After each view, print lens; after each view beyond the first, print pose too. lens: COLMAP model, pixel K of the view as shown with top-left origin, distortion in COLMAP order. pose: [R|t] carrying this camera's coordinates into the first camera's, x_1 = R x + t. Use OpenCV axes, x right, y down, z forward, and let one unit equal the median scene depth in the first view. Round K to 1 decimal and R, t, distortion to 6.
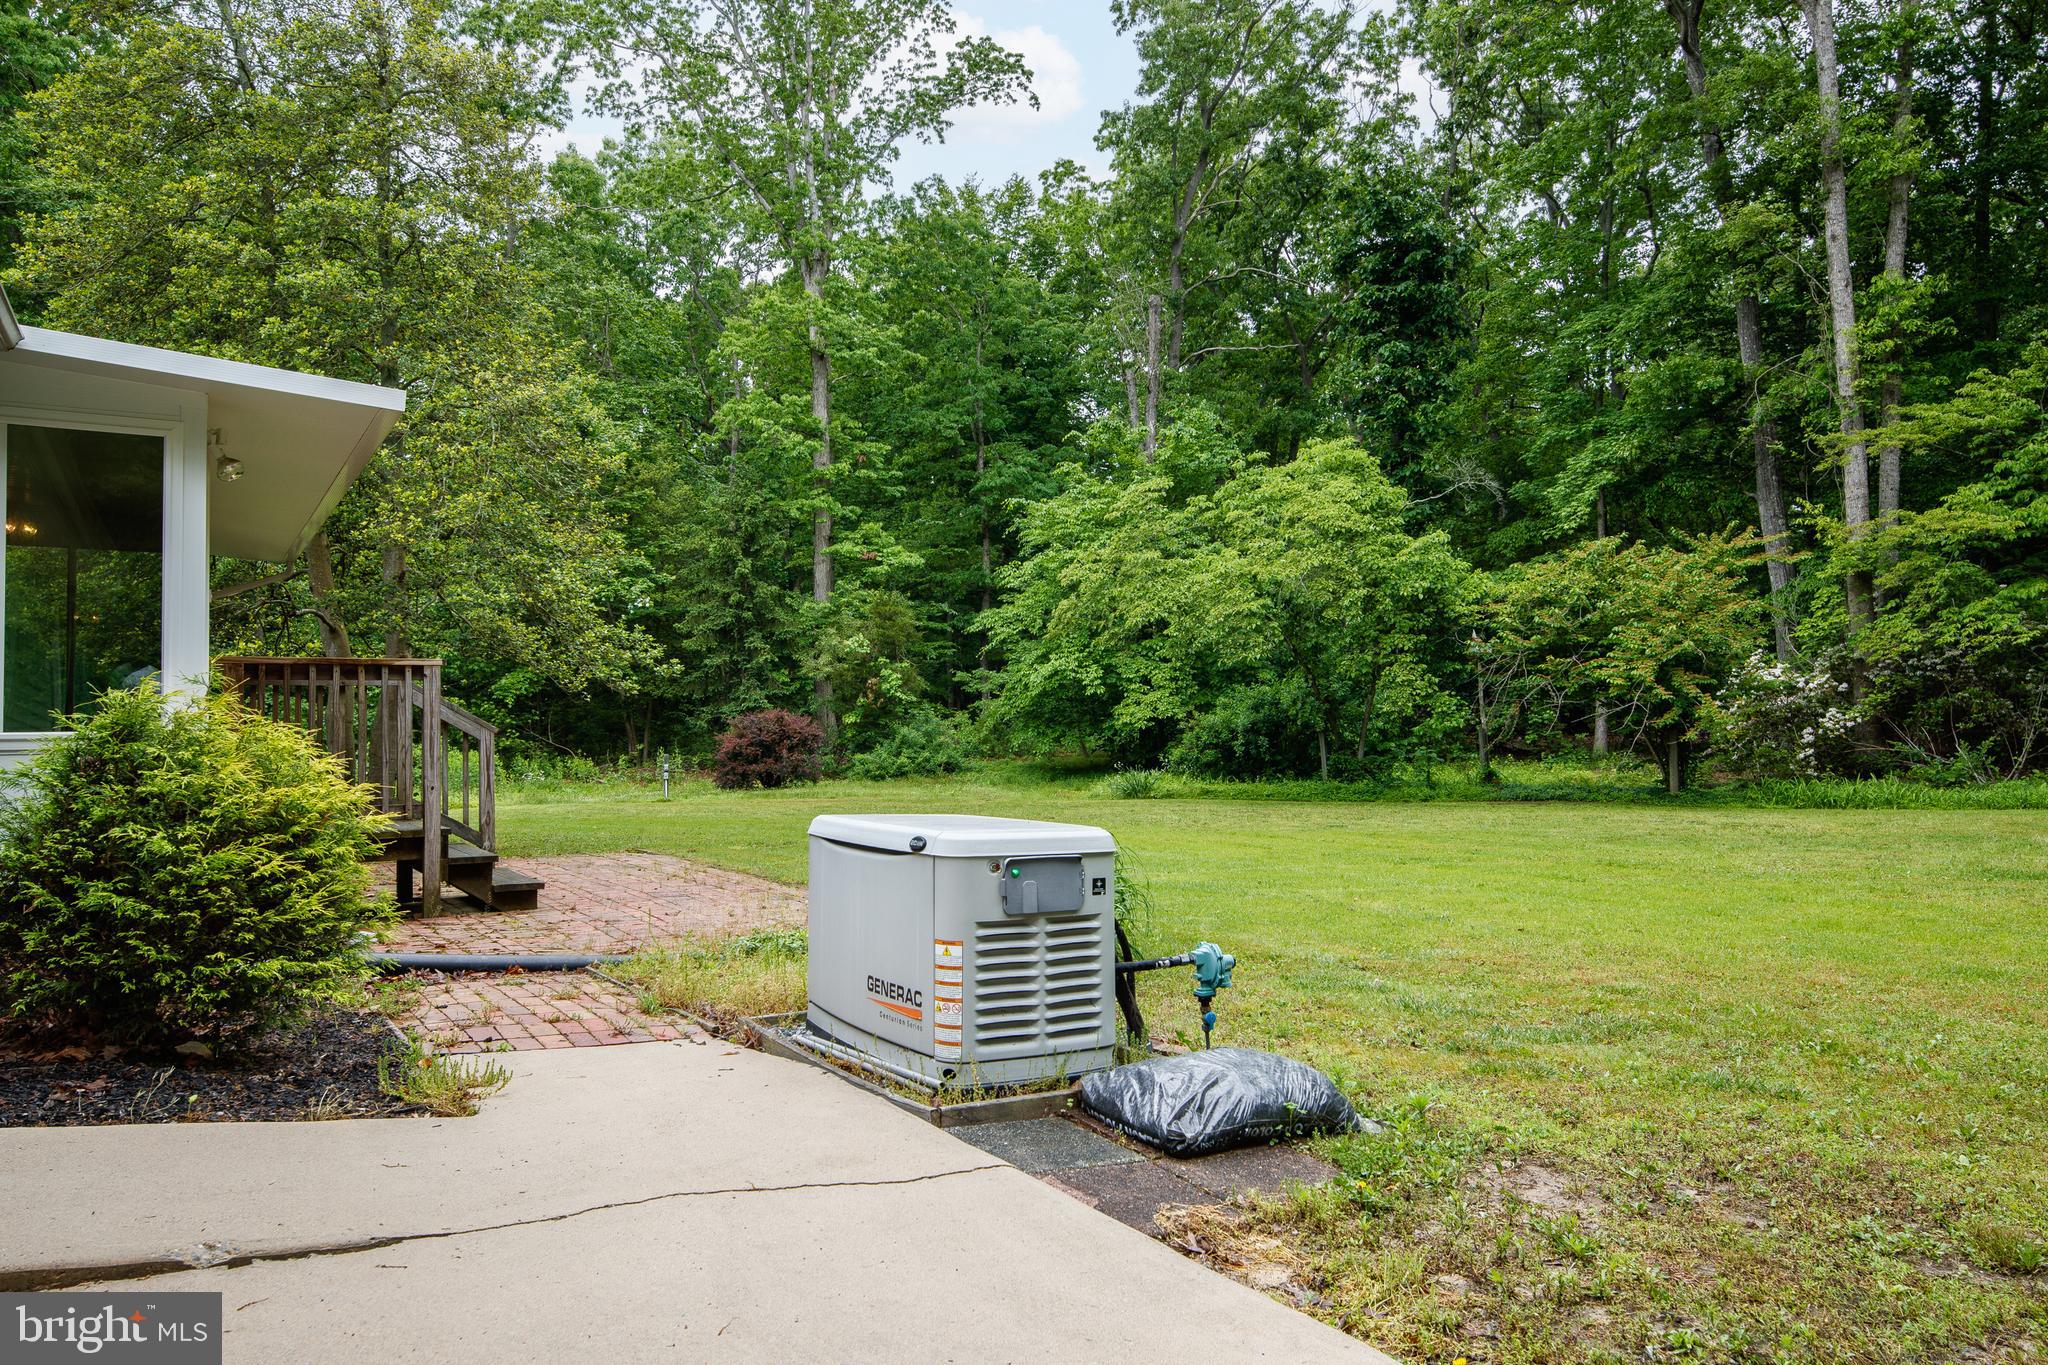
lens RADIAL K [[1425.7, 0, 1024.0], [0, 1425.7, 682.5], [0, 0, 1]] dist [0.003750, 0.000111]
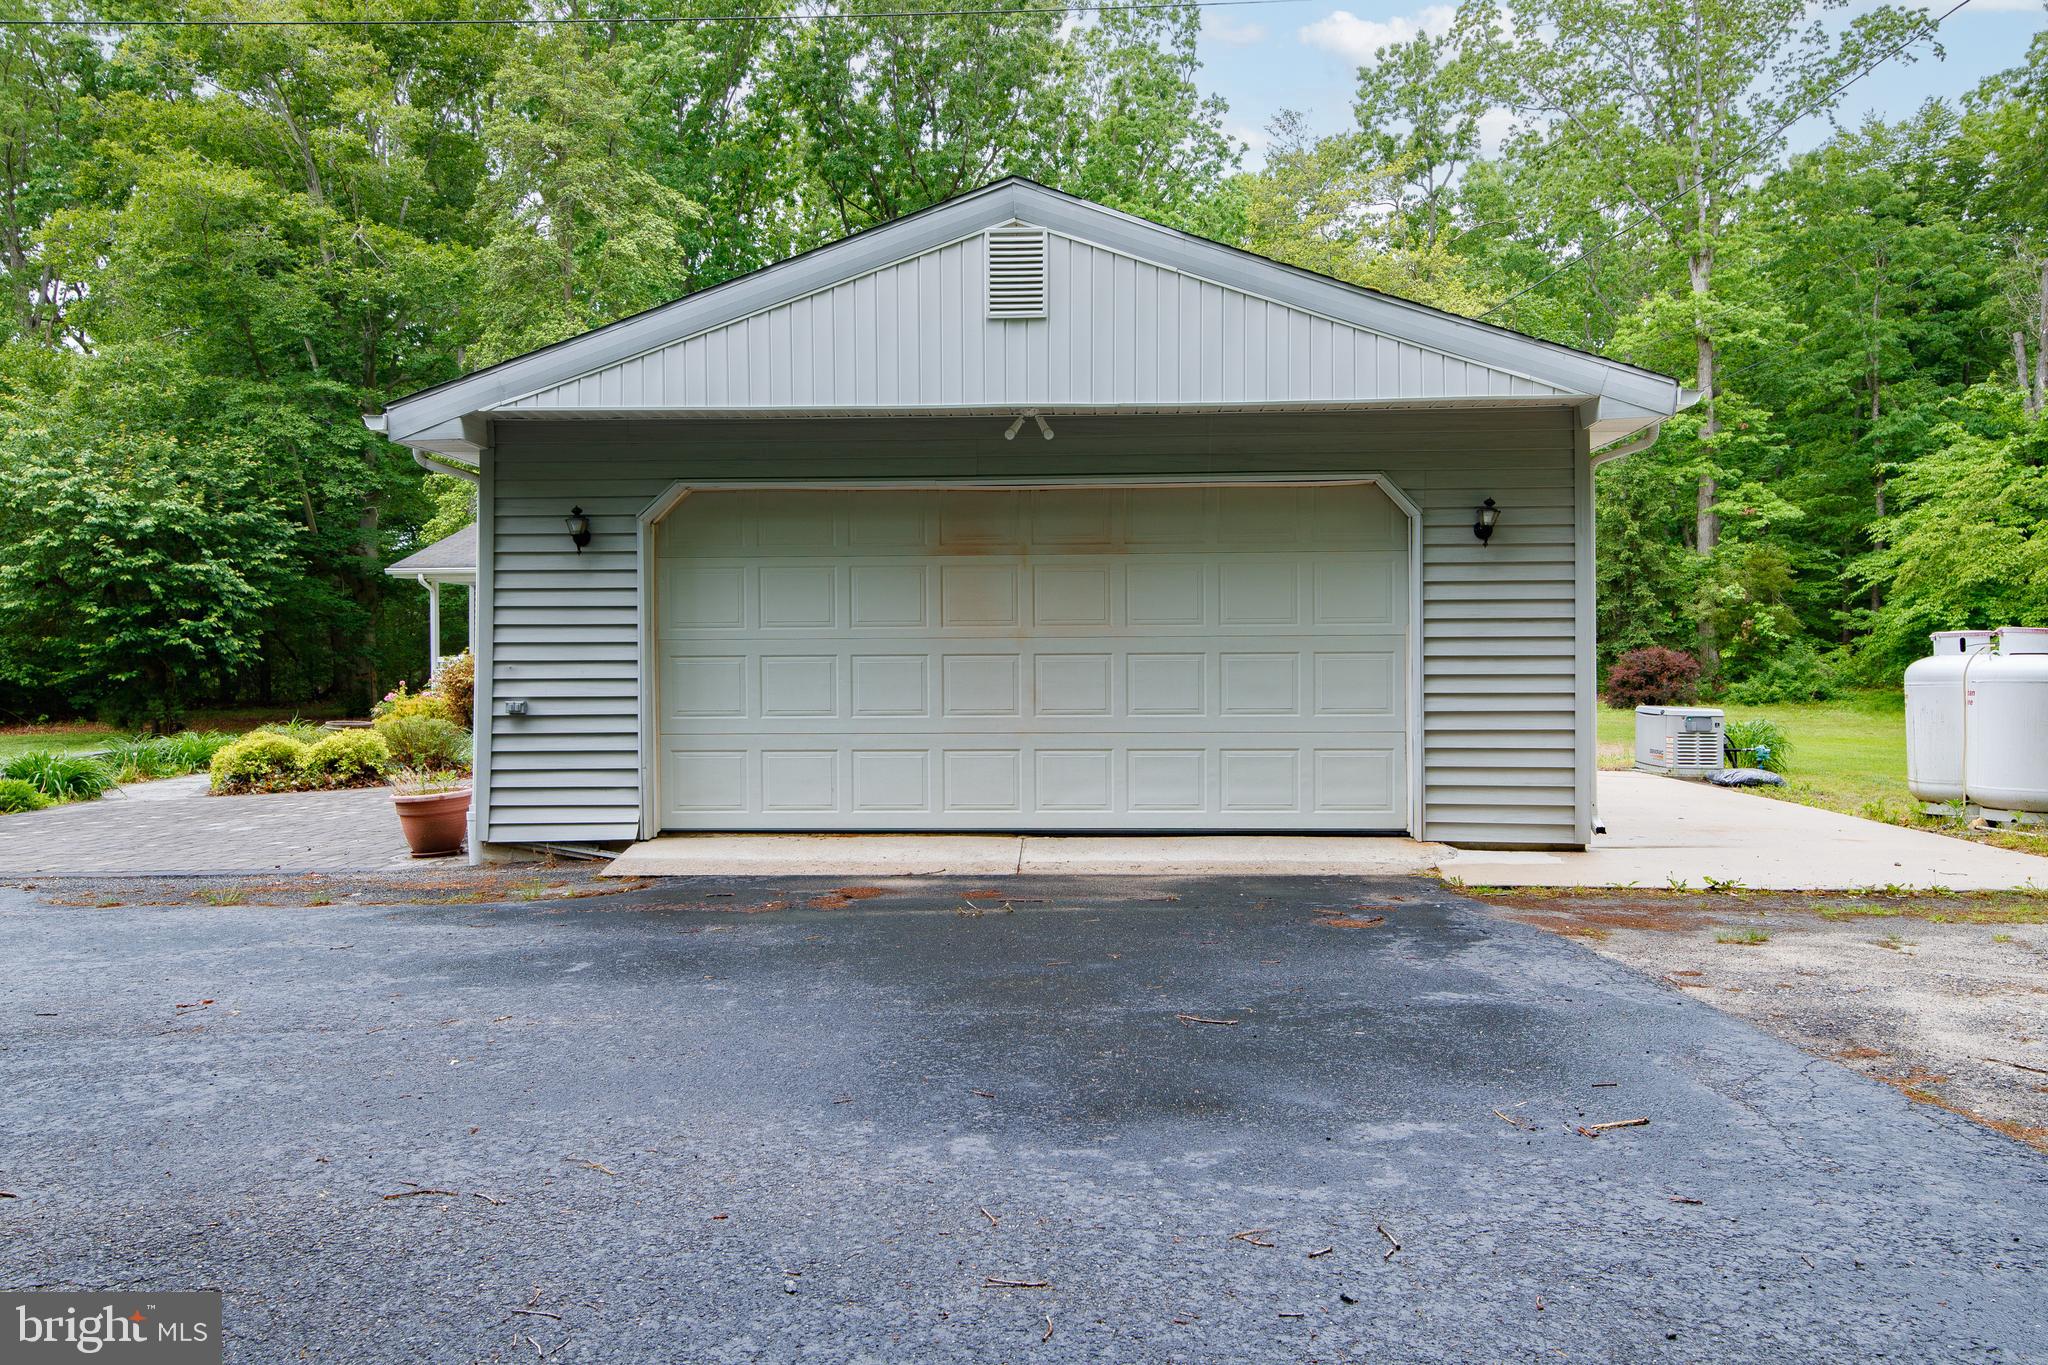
lens RADIAL K [[1497.3, 0, 1018.9], [0, 1497.3, 667.6], [0, 0, 1]] dist [0.057884, -0.034819]
pose [[0.833284, 0.009325, -0.552767, 0.081522], [0.015121, 0.999099, 0.039649, -0.021292], [0.552639, -0.041397, 0.832392, -0.370791]]
